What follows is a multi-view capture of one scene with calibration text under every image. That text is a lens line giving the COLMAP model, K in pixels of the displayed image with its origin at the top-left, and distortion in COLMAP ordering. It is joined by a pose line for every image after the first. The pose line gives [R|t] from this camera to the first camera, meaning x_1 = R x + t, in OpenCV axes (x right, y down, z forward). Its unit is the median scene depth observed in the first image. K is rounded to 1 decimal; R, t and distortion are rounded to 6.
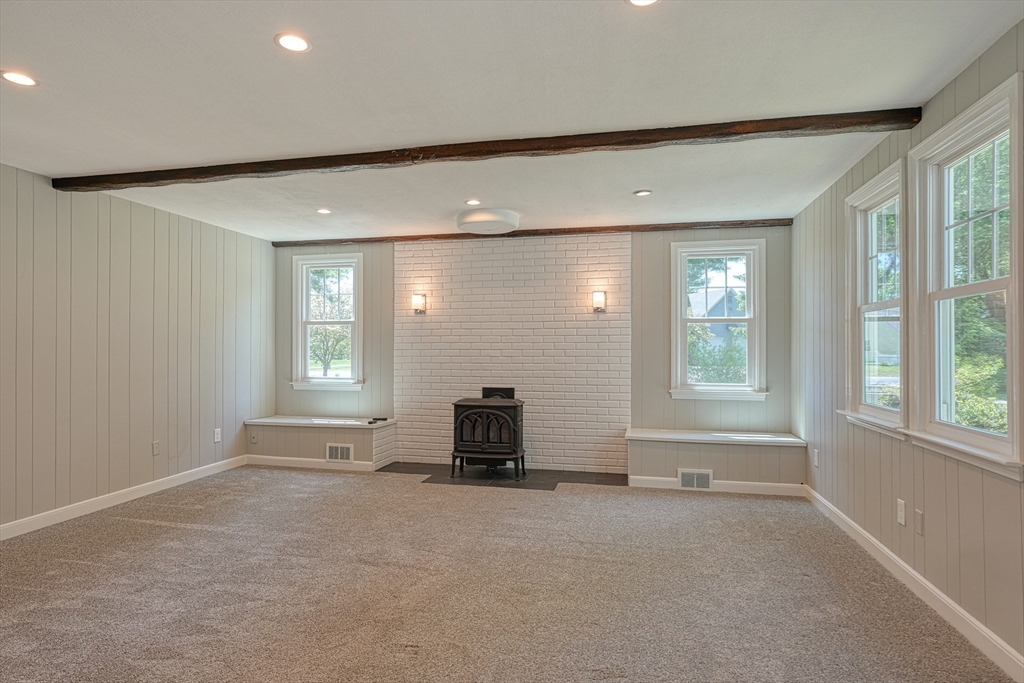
lens RADIAL K [[591.9, 0, 516.5], [0, 591.9, 341.9], [0, 0, 1]] dist [-0.030407, 0.023460]
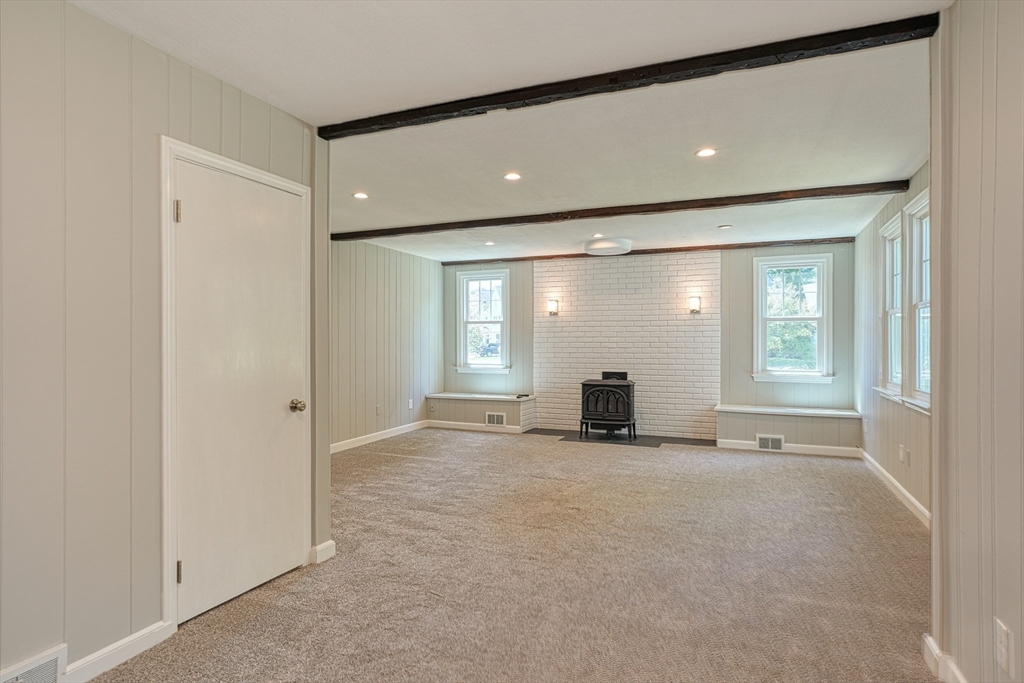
lens RADIAL K [[591.9, 0, 516.5], [0, 591.9, 341.9], [0, 0, 1]] dist [-0.030407, 0.023460]
pose [[0.984710, -0.001179, -0.174198, -0.017786], [0.003097, 0.999938, 0.010737, -0.003198], [0.174174, -0.011113, 0.984652, -0.332647]]
